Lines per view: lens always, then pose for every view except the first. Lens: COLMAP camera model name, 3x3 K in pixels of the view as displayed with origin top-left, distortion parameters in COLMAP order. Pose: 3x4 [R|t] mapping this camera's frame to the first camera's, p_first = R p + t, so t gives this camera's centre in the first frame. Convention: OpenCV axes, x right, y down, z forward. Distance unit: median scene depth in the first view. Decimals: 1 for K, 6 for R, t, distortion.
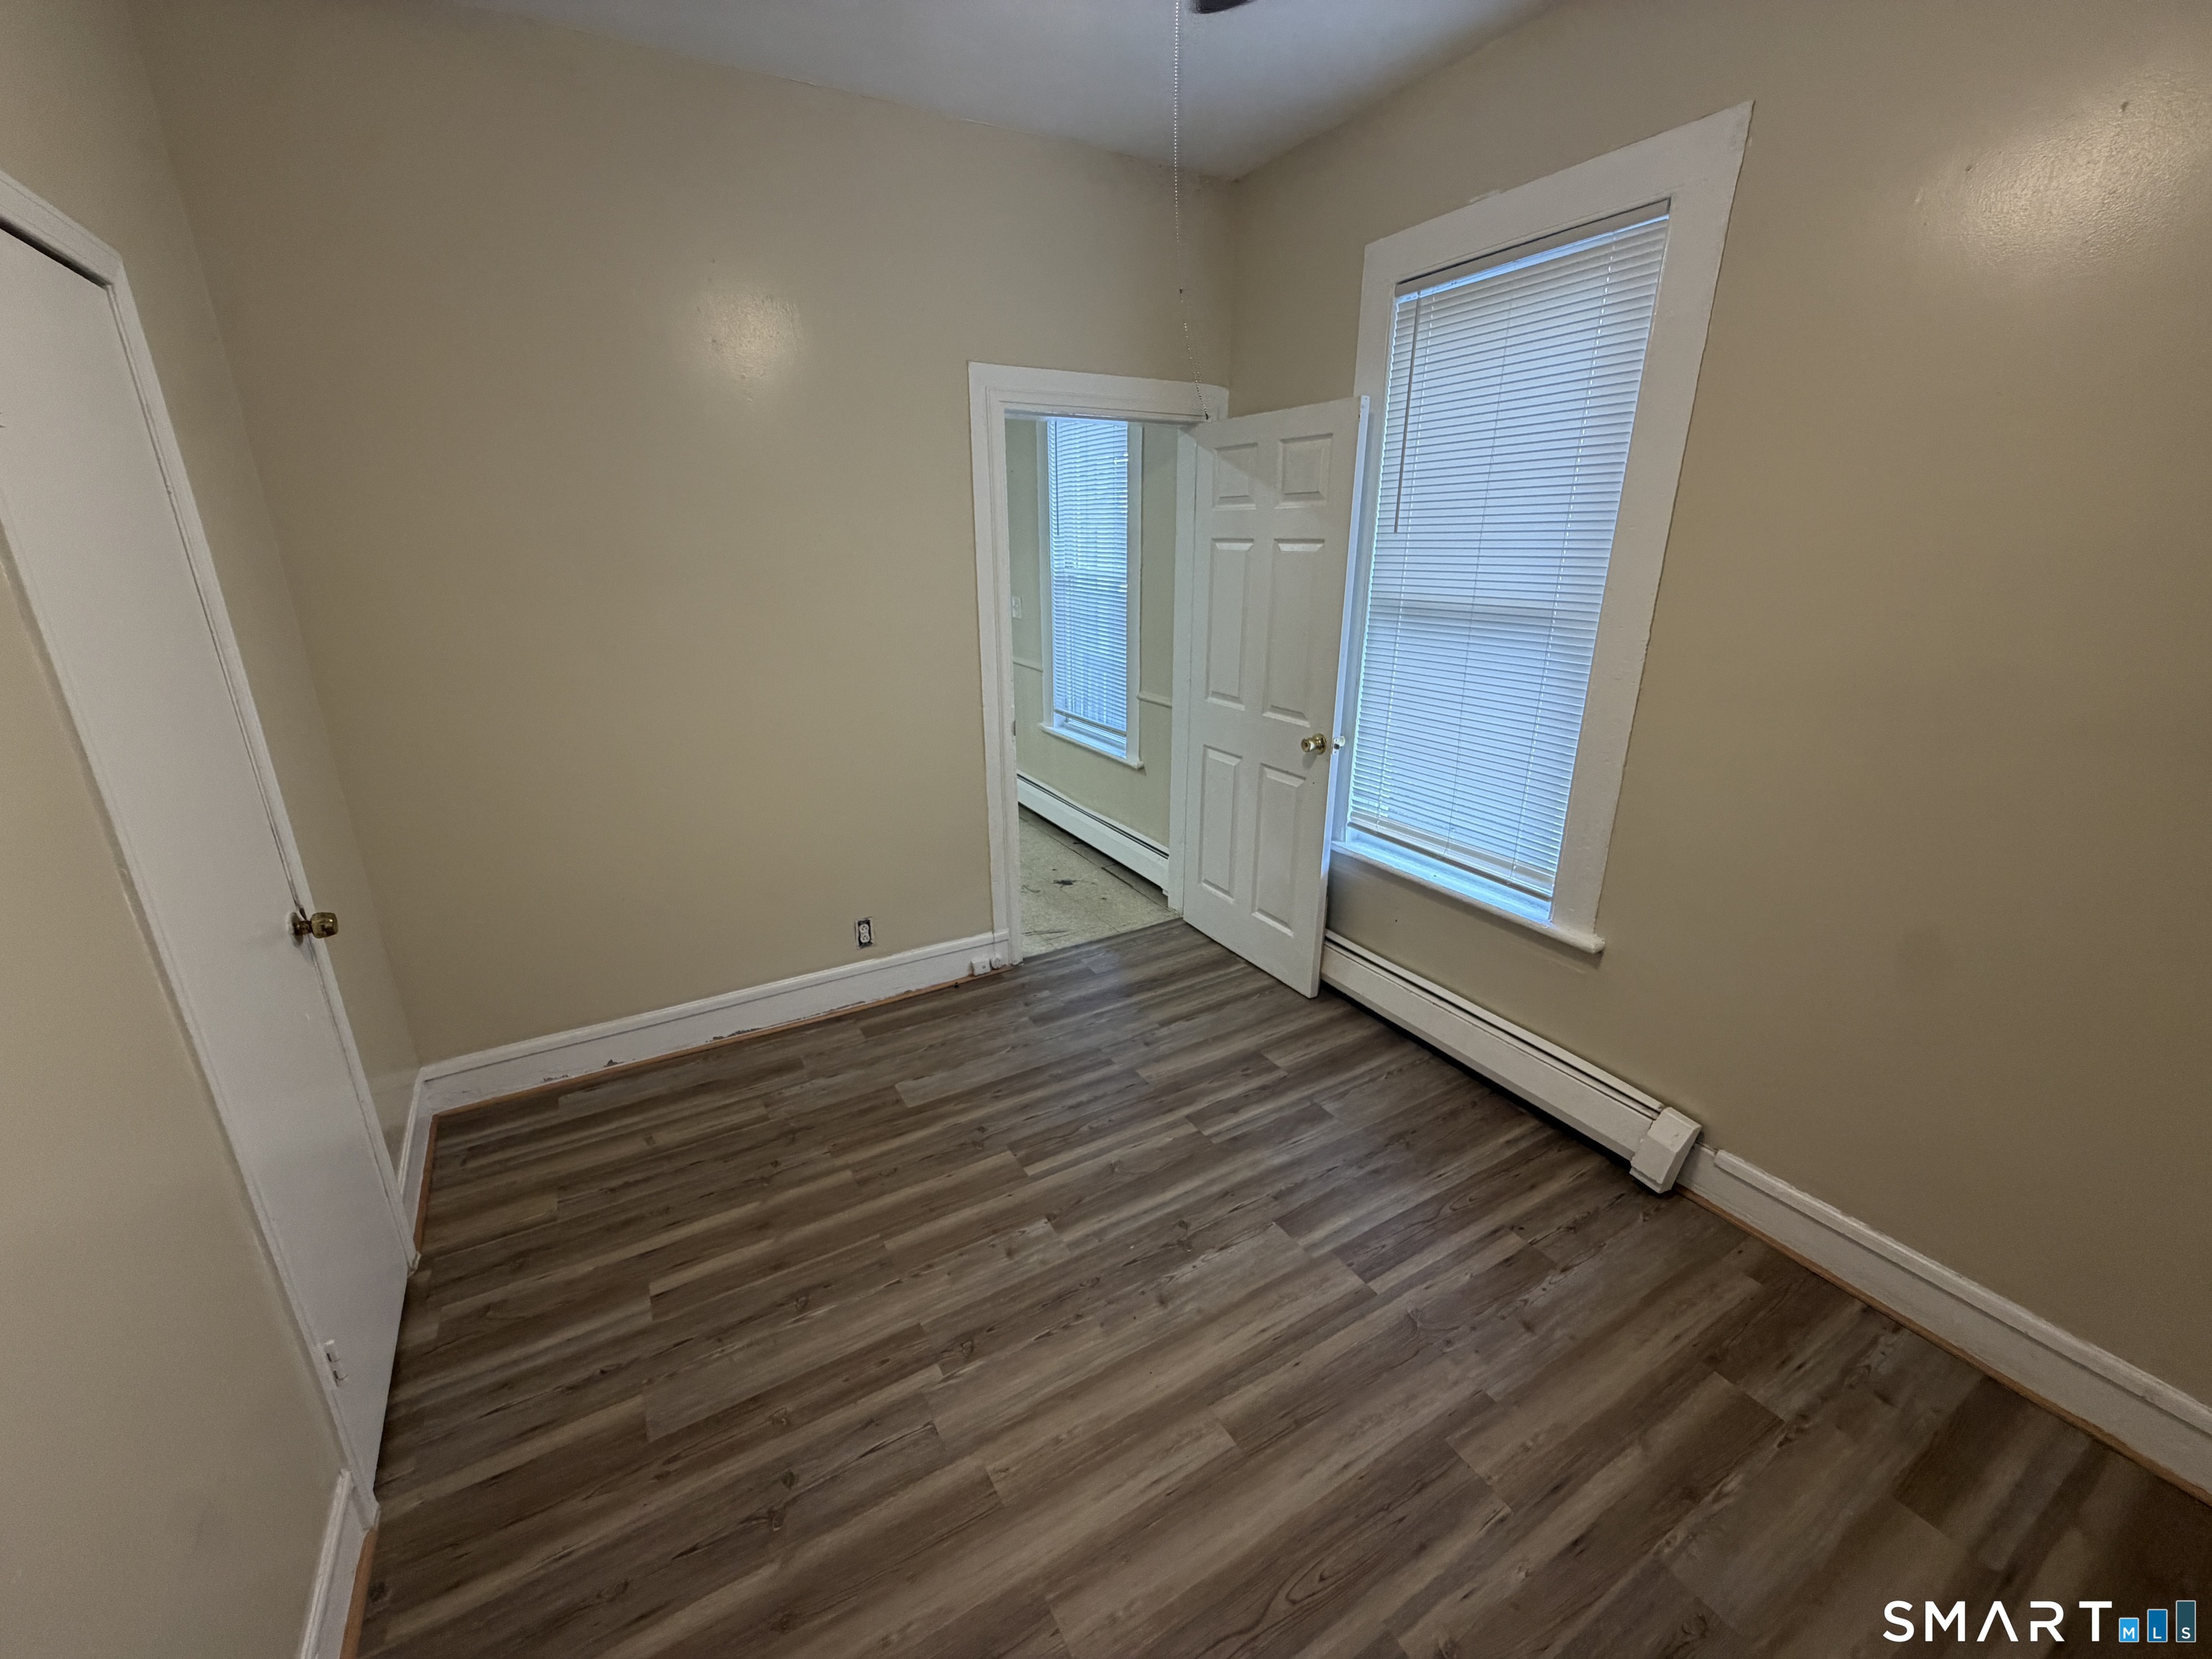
lens RADIAL K [[881.1, 0, 1100.6], [0, 881.1, 828.7], [0, 0, 1]] dist [-0.000137, 0.000380]
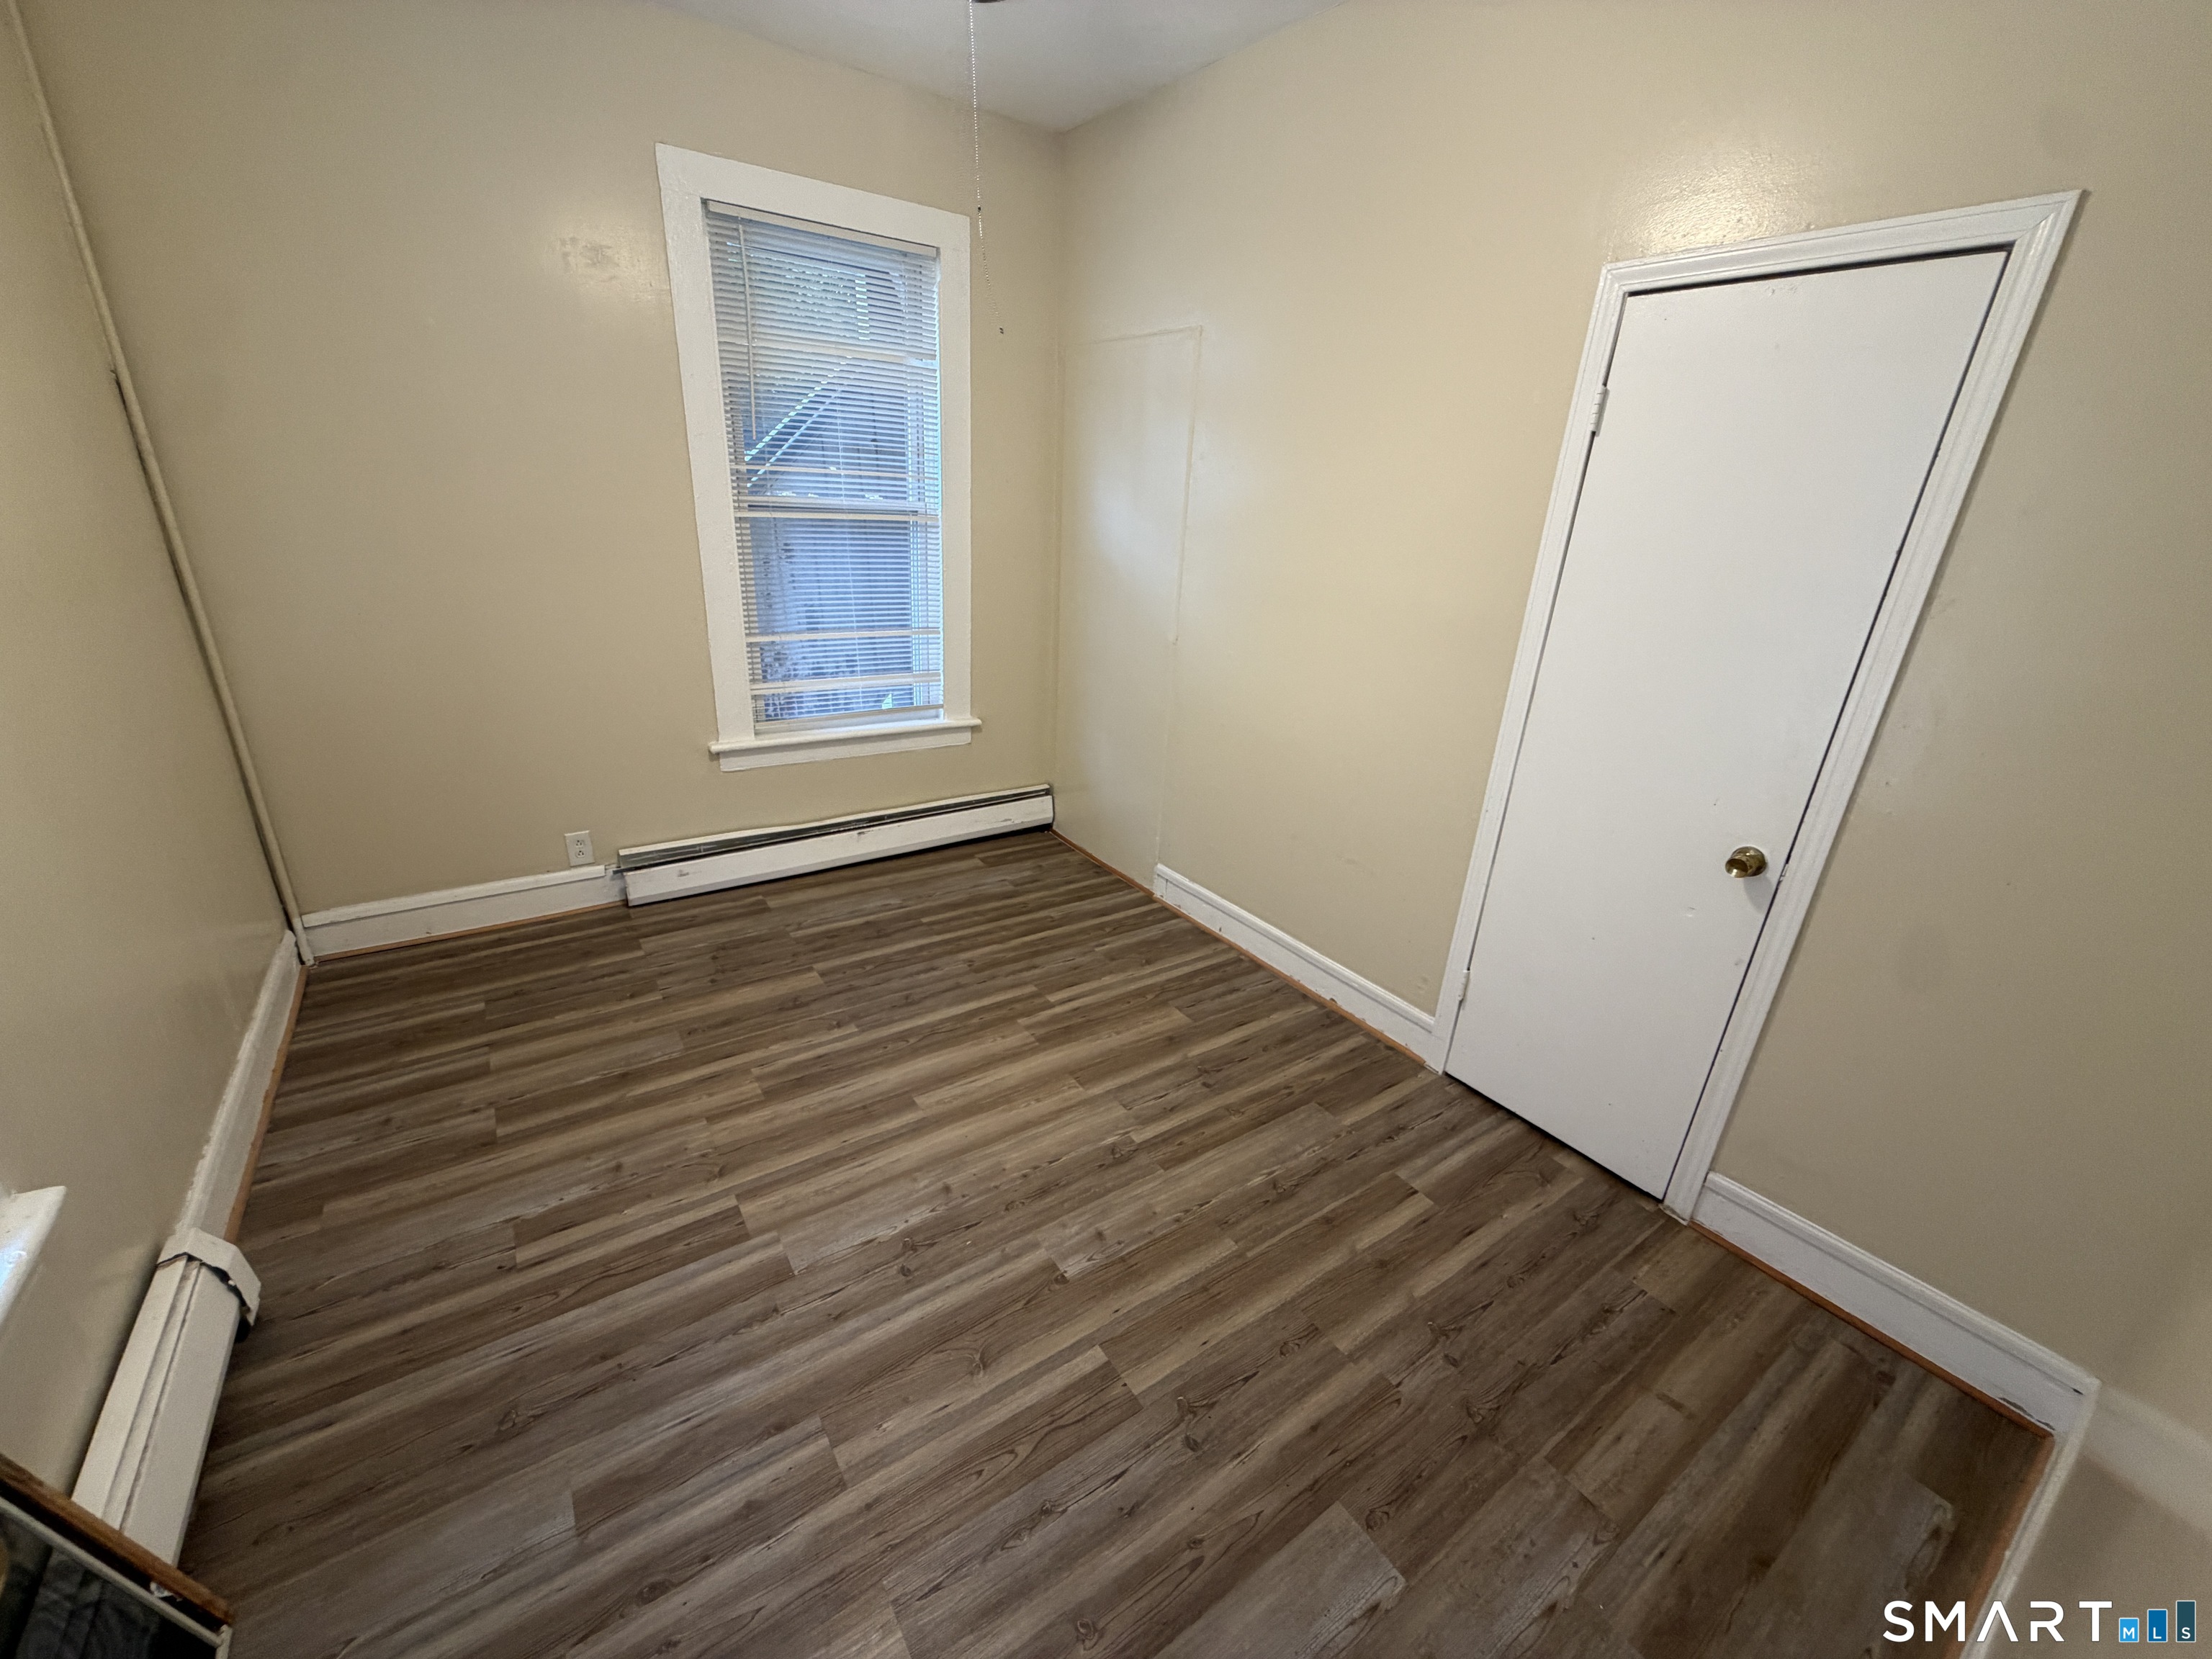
lens RADIAL K [[881.1, 0, 1100.6], [0, 881.1, 828.7], [0, 0, 1]] dist [-0.000137, 0.000380]
pose [[-0.995864, -0.015912, -0.089455, -0.011729], [-0.069277, 0.770013, 0.634255, -0.458912], [0.058789, 0.637829, -0.767931, 1.461784]]
